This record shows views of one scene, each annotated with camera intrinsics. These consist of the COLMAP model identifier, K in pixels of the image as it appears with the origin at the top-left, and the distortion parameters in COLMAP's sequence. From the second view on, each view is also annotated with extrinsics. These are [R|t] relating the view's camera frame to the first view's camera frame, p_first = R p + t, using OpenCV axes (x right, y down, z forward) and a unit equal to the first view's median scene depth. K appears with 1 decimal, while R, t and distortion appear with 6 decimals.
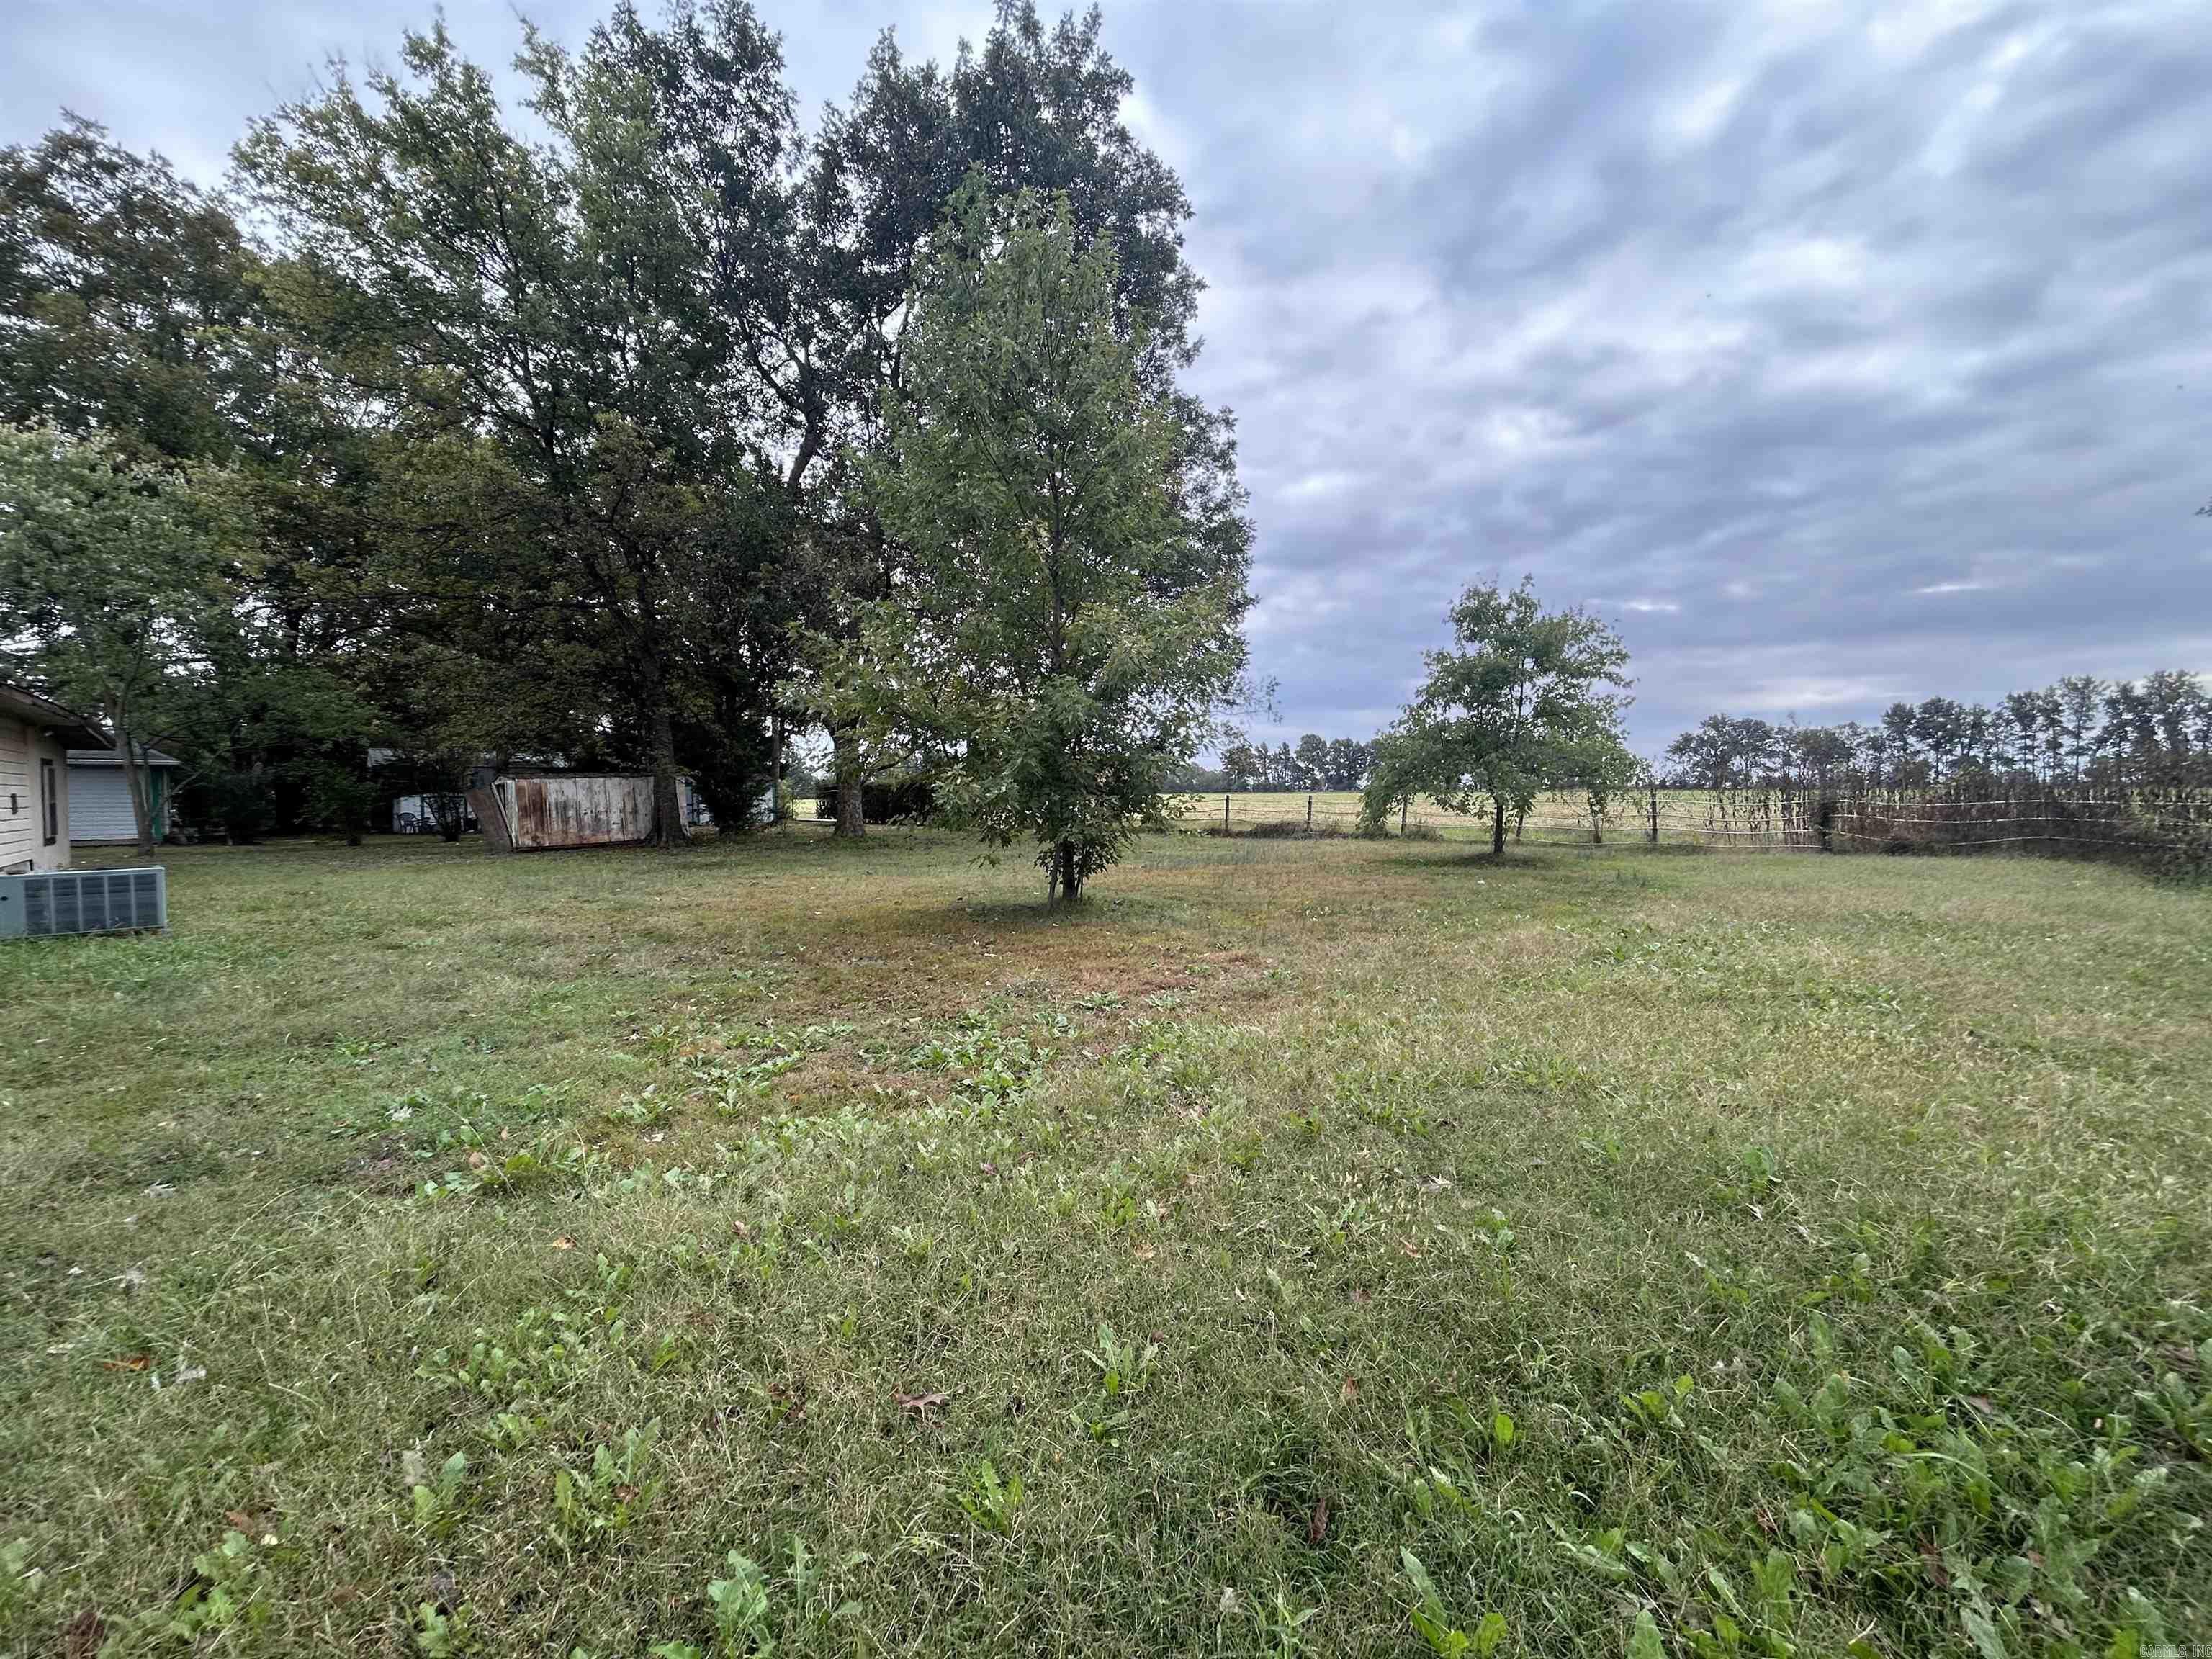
lens RADIAL K [[891.5, 0, 1106.3], [0, 891.5, 812.1], [0, 0, 1]] dist [-0.001168, -0.000013]
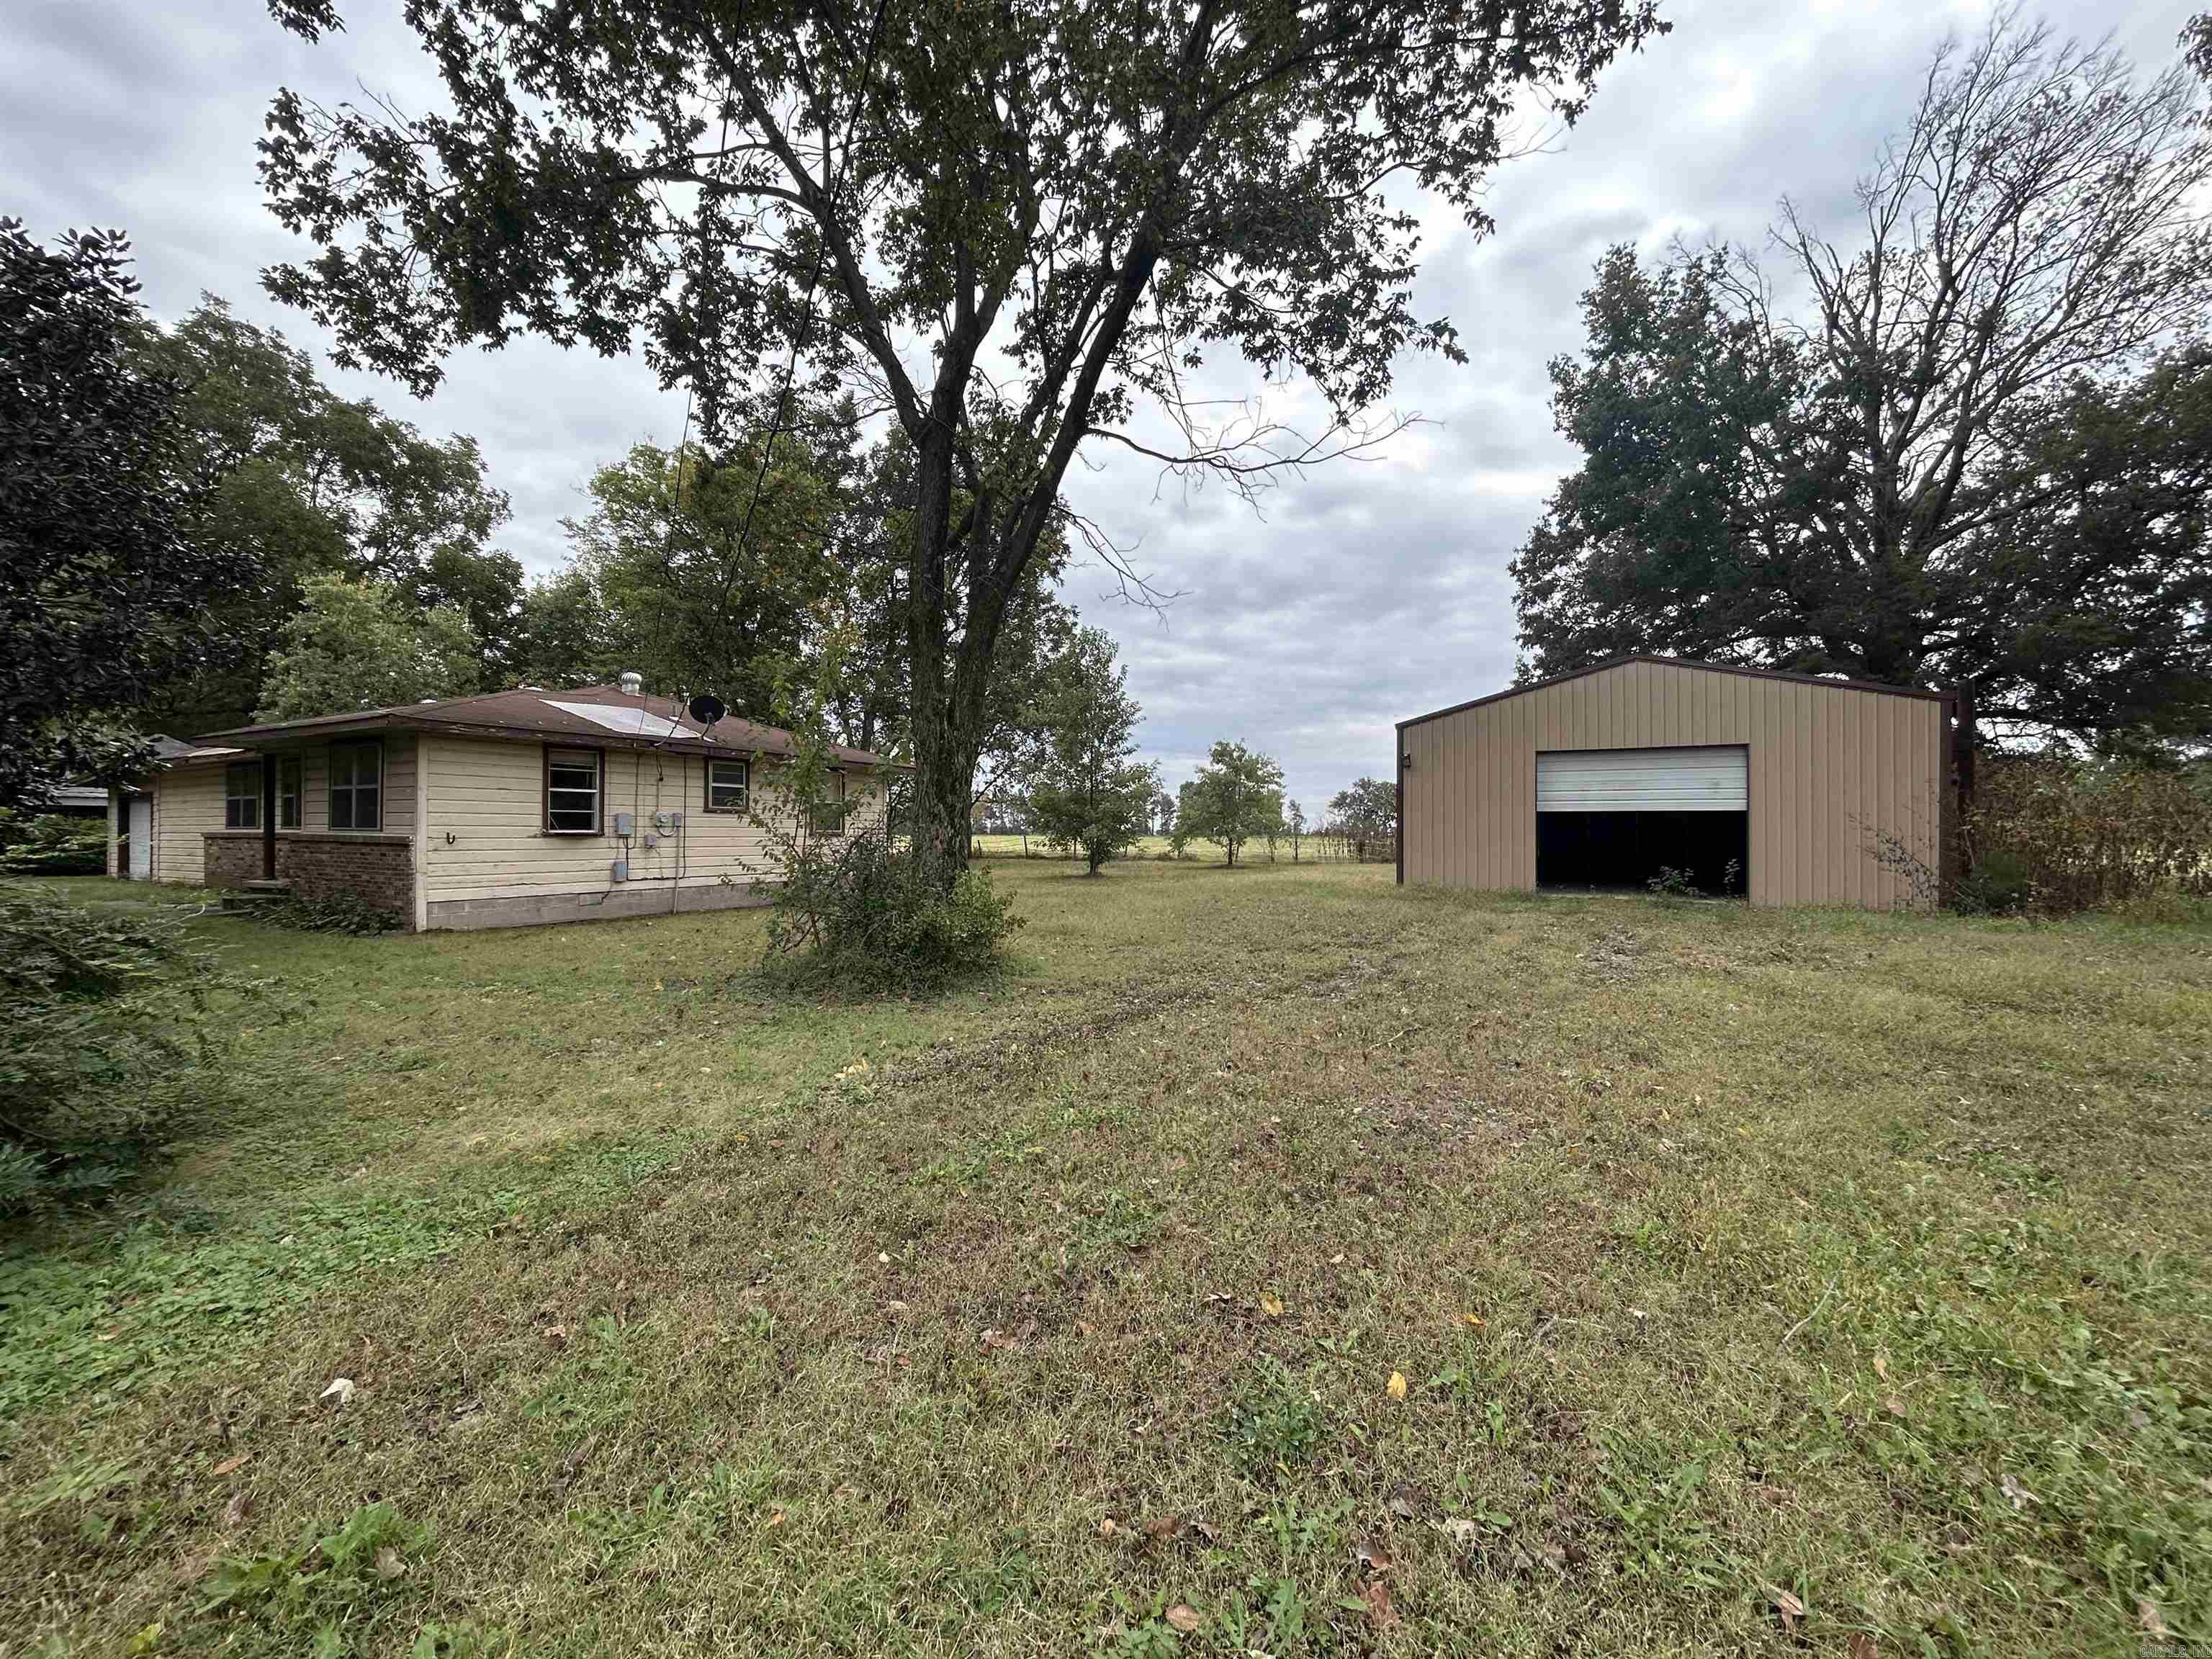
lens RADIAL K [[891.5, 0, 1105.9], [0, 891.5, 838.8], [0, 0, 1]] dist [-0.001168, -0.000013]
pose [[0.953575, 0.006737, 0.301080, -0.356662], [-0.001397, 0.999838, -0.017946, 0.016147], [-0.301152, 0.016692, 0.953430, -0.694910]]
